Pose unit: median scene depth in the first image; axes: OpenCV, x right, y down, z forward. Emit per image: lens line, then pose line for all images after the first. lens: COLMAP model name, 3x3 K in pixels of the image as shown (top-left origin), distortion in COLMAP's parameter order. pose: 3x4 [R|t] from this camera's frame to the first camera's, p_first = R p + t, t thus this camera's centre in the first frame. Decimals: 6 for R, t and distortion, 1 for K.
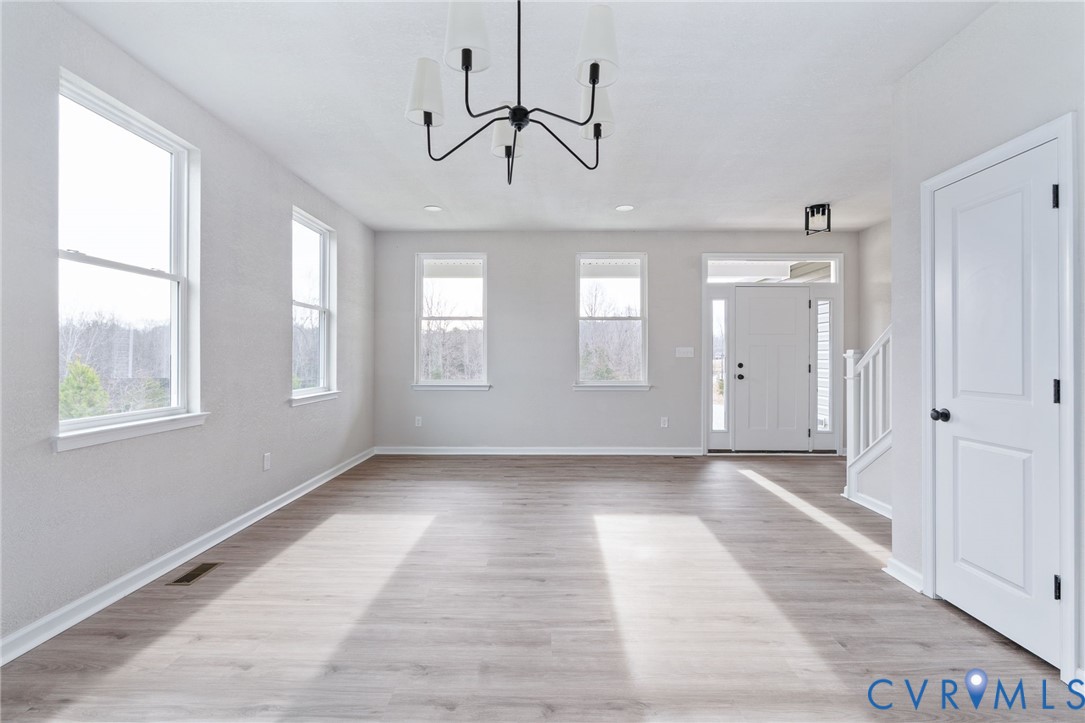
lens RADIAL K [[500.5, 0, 532.2], [0, 500.5, 358.1], [0, 0, 1]] dist [-0.007233, 0.001219]
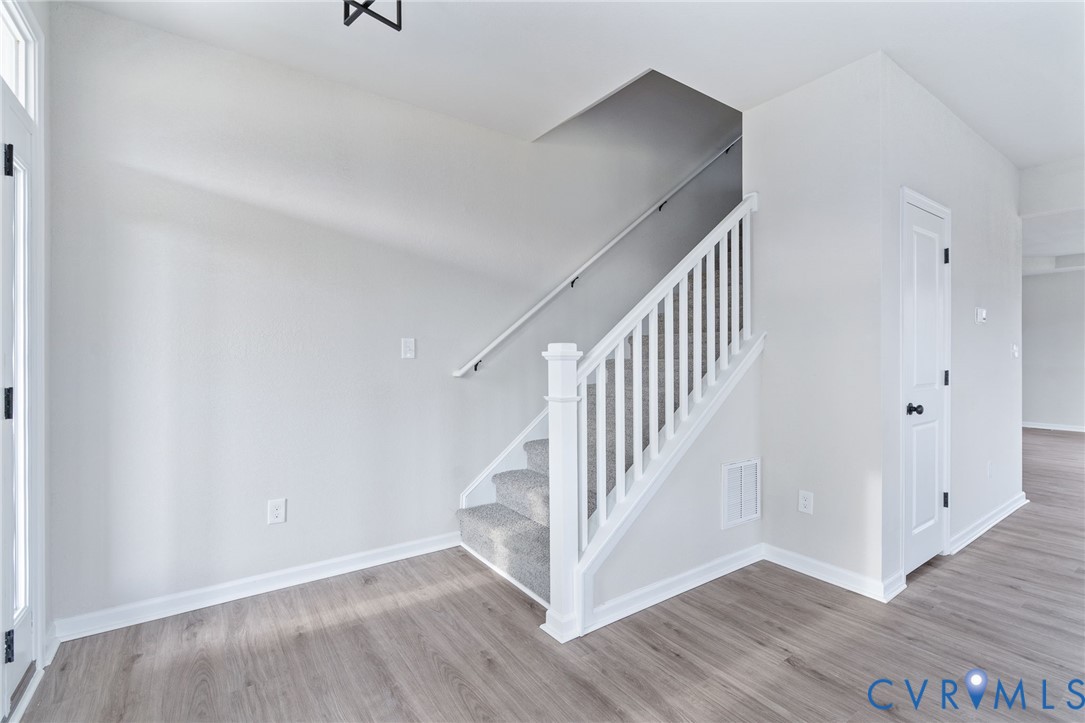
lens RADIAL K [[500.5, 0, 536.6], [0, 500.5, 353.2], [0, 0, 1]] dist [-0.007233, 0.001219]
pose [[-0.600294, -0.009343, 0.799725, 0.382646], [-0.000931, 0.999939, 0.010983, -0.018638], [-0.799779, 0.005849, -0.600266, 2.022843]]
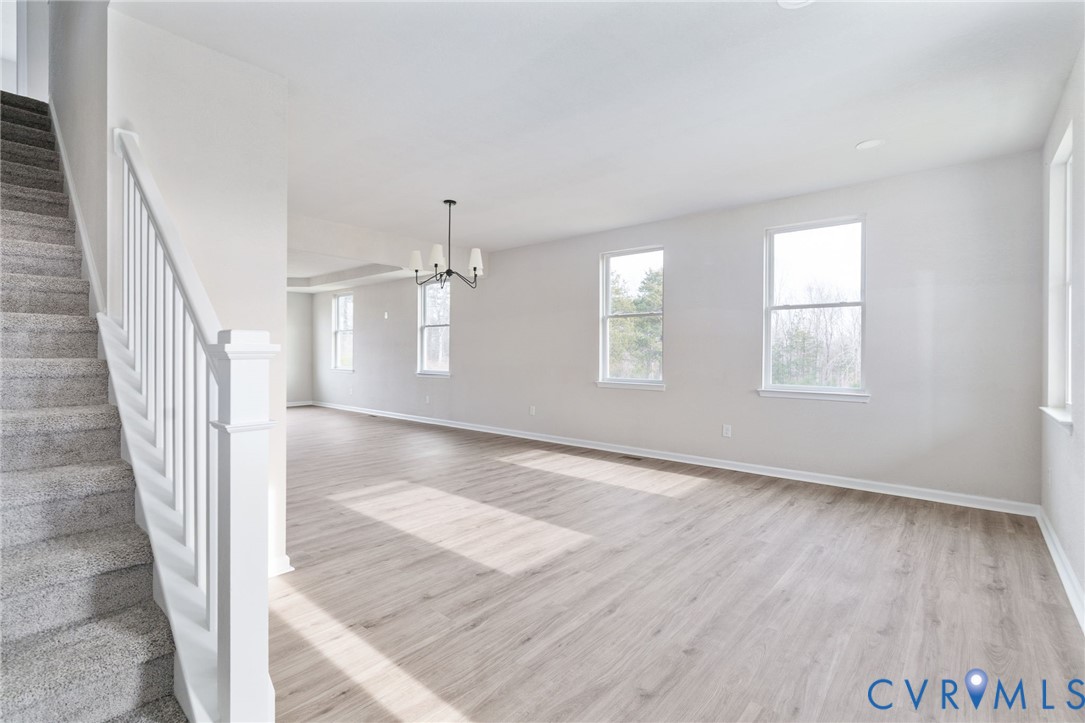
lens RADIAL K [[500.5, 0, 541.5], [0, 500.5, 355.5], [0, 0, 1]] dist [-0.007233, 0.001219]
pose [[-0.639453, 0.004764, -0.768815, 1.155774], [-0.001602, 0.999970, 0.007529, -0.006085], [0.768828, 0.006047, -0.639427, 2.021229]]
